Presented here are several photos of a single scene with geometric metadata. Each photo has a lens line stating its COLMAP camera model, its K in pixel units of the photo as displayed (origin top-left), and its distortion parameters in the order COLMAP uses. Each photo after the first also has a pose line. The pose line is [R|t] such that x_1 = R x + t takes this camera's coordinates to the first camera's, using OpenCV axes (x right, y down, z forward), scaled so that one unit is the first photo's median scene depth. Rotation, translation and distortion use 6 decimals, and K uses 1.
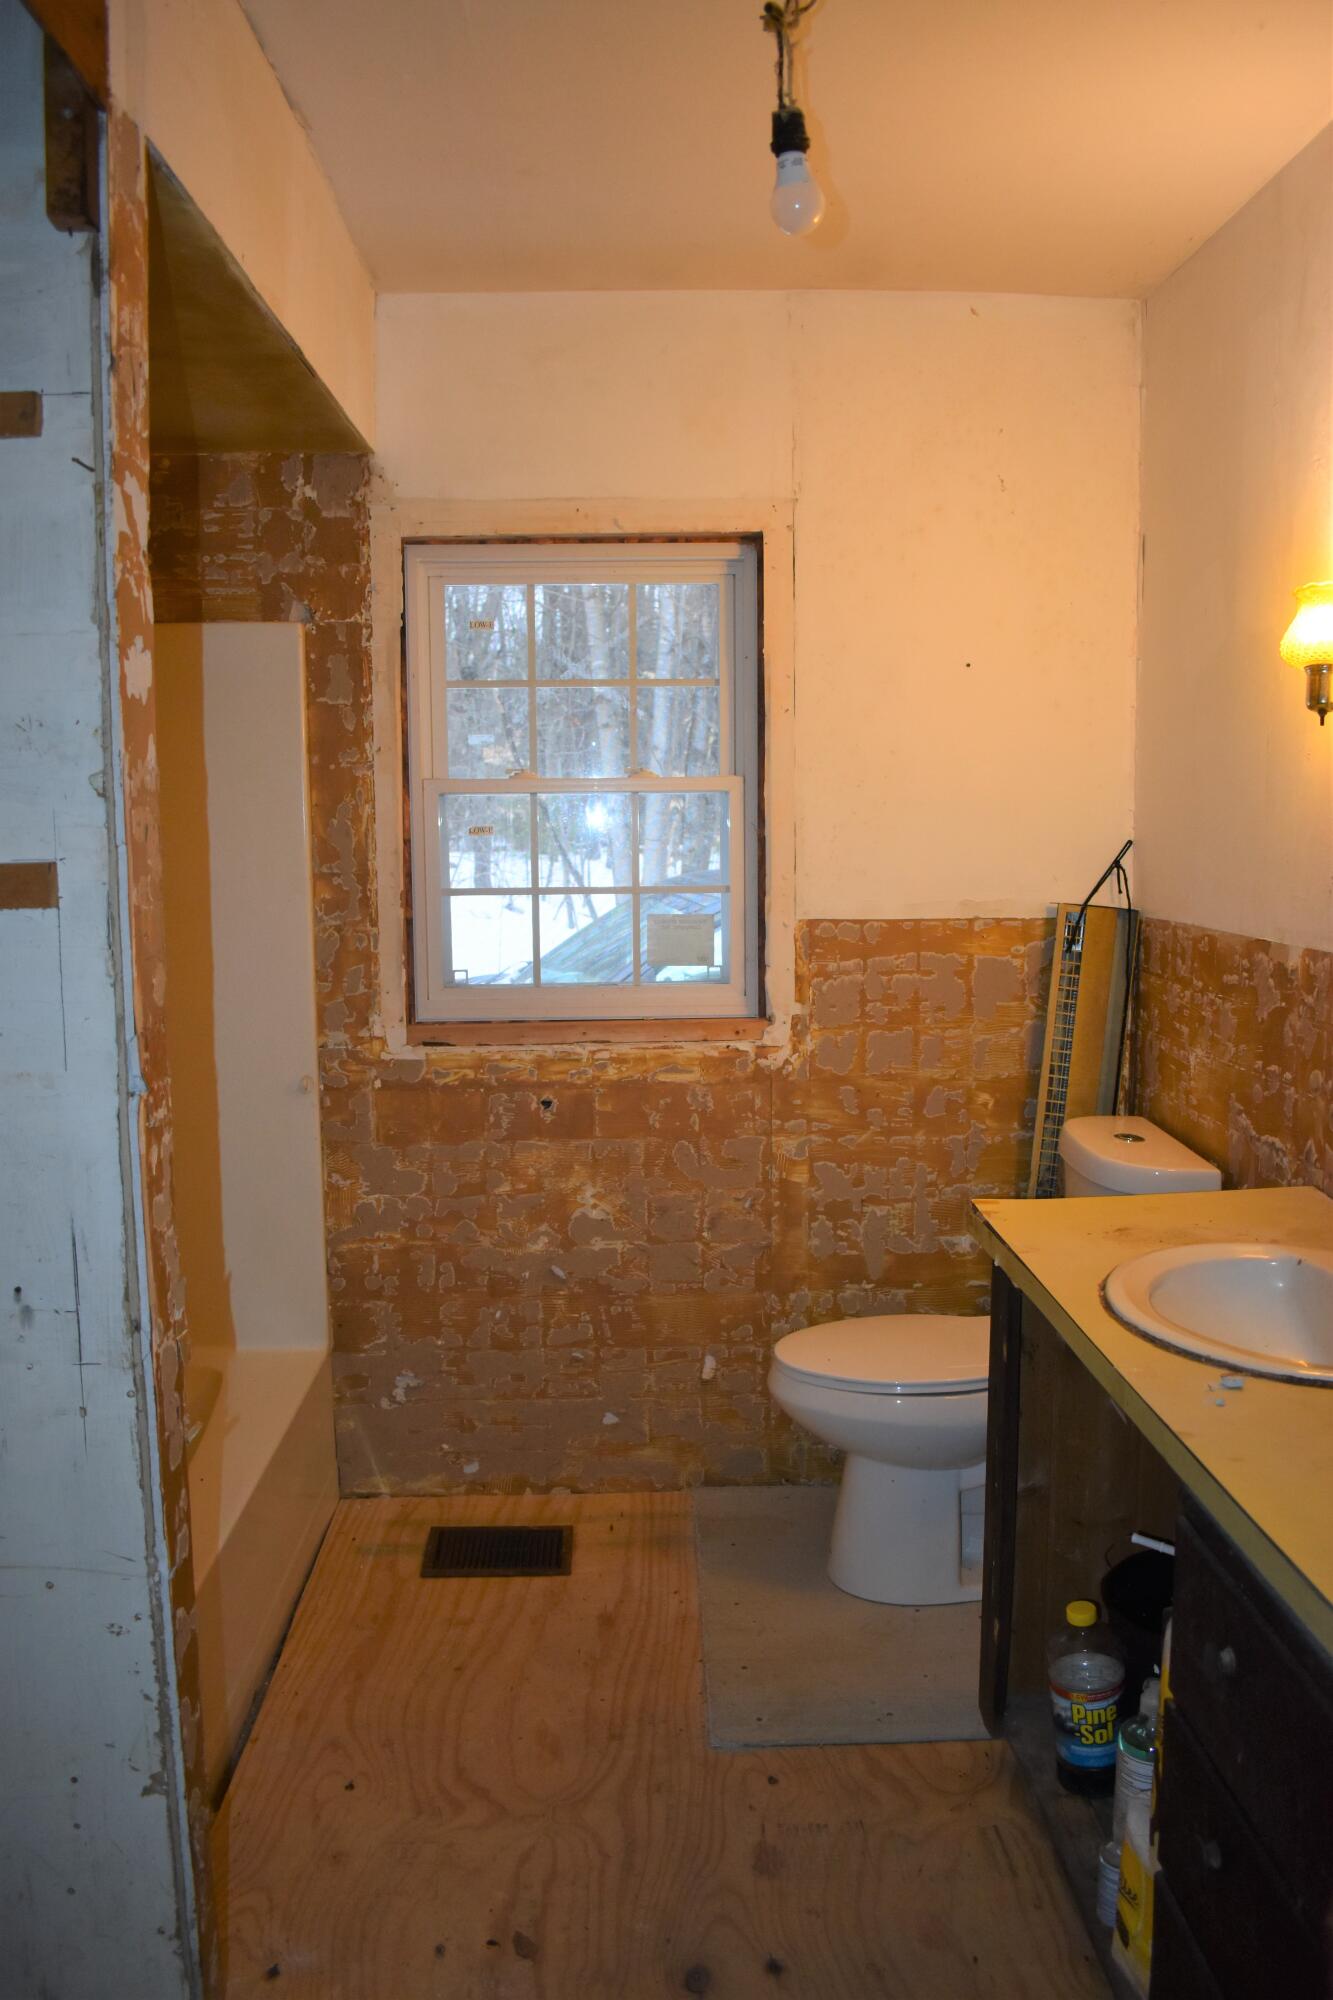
lens RADIAL K [[1566.4, 0, 665.8], [0, 1566.4, 1000.2], [0, 0, 1]] dist [-0.098955, 0.014869]
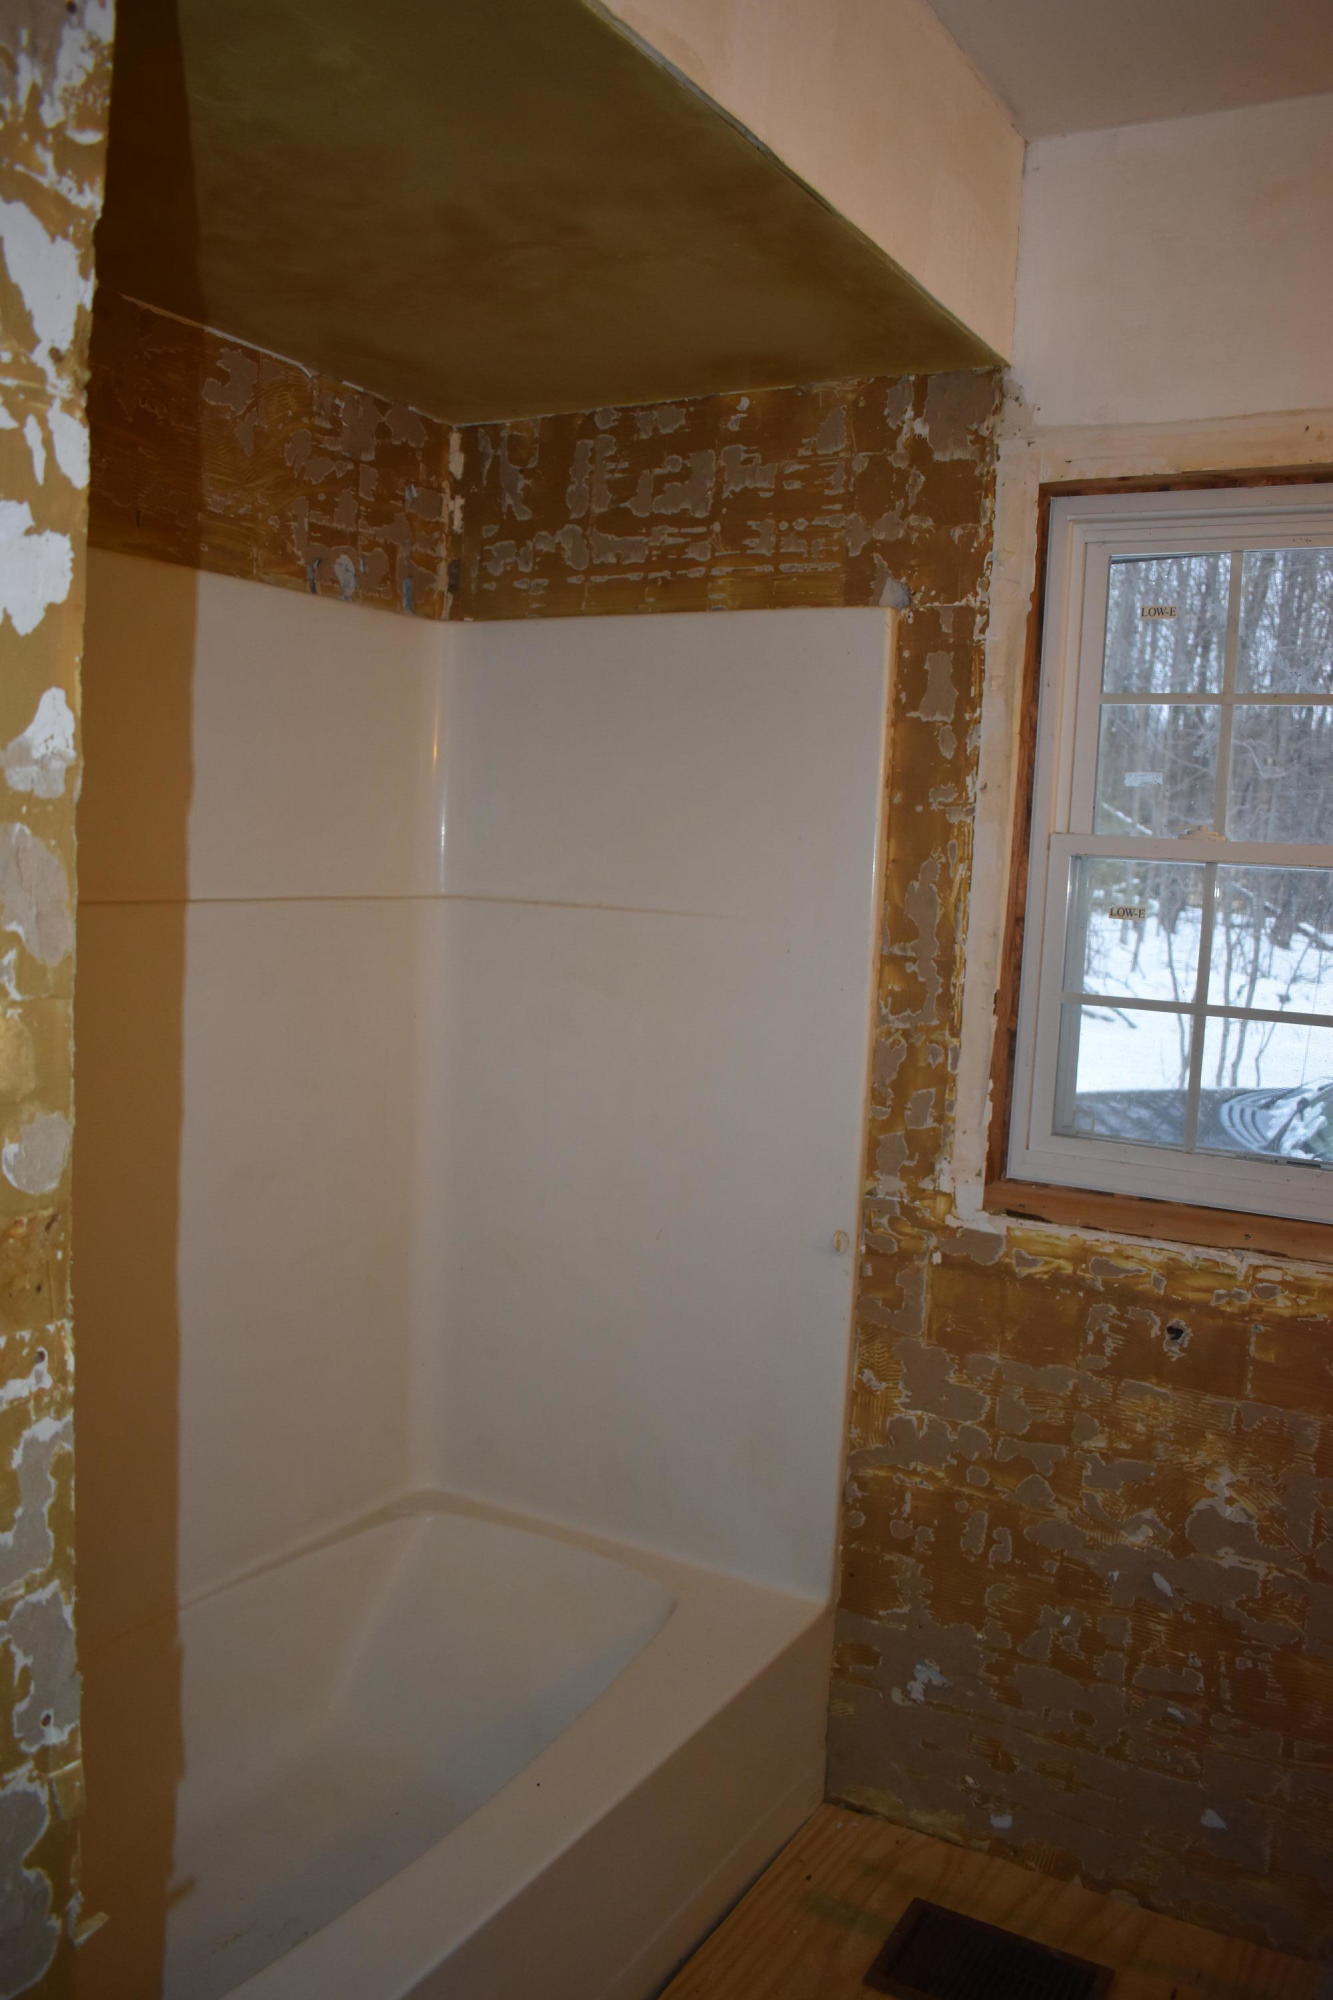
lens RADIAL K [[1566.4, 0, 668.6], [0, 1566.4, 997.5], [0, 0, 1]] dist [-0.098955, 0.014869]
pose [[0.841276, 0.098163, -0.531620, 0.076251], [-0.115828, 0.993269, 0.000111, -0.049354], [0.528052, 0.061483, 0.846983, 0.330172]]
